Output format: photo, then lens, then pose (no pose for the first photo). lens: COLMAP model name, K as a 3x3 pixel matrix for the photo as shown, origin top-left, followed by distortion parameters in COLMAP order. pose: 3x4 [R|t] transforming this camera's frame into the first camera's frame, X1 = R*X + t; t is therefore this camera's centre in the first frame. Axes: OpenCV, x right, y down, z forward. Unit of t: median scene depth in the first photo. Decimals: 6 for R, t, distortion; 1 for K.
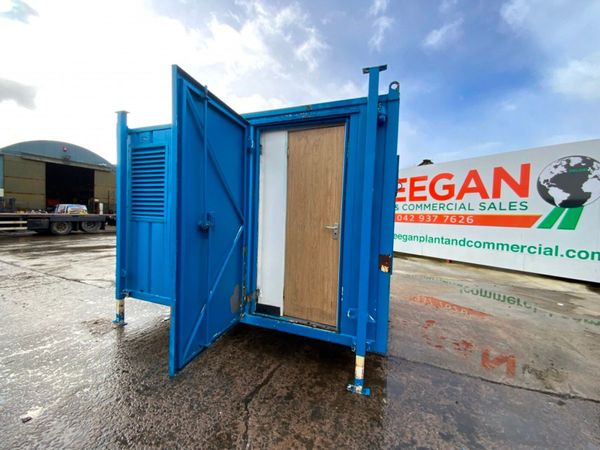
lens RADIAL K [[242.0, 0, 298.8], [0, 242.0, 224.9], [0, 0, 1]] dist [0.018962, -0.017265]
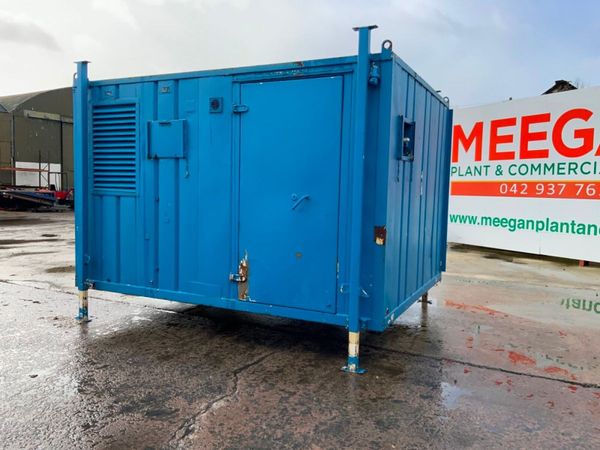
lens RADIAL K [[494.0, 0, 300.0], [0, 494.0, 225.0], [0, 0, 1]] dist [0.125729, -0.245524]
pose [[0.996245, -0.005788, -0.086382, 0.144465], [0.008804, 0.999363, 0.034577, 0.033356], [0.086126, -0.035207, 0.995662, -0.630101]]
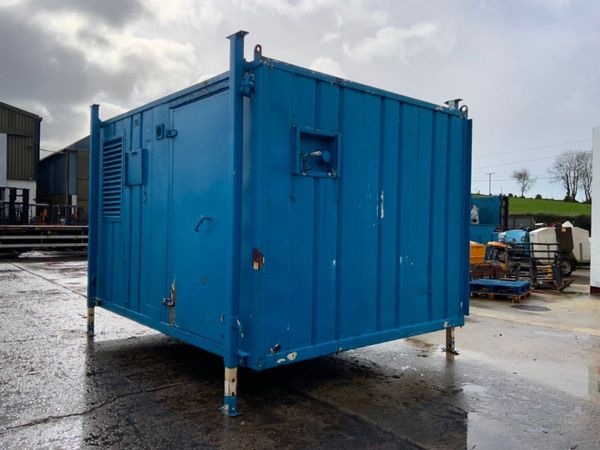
lens RADIAL K [[494.0, 0, 300.0], [0, 494.0, 225.0], [0, 0, 1]] dist [0.125729, -0.245524]
pose [[0.876134, -0.015823, -0.481808, 0.884743], [-0.007671, 0.998877, -0.046754, 0.080890], [0.482007, 0.044659, 0.875029, -0.283995]]
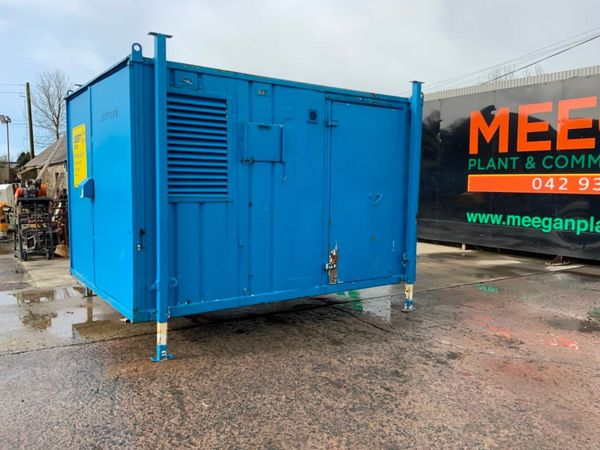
lens RADIAL K [[494.0, 0, 300.0], [0, 494.0, 225.0], [0, 0, 1]] dist [0.125729, -0.245524]
pose [[0.559206, -0.100087, 0.822965, -1.659222], [0.038484, 0.994749, 0.094829, -0.072582], [-0.828135, -0.021358, 0.560121, -0.058810]]
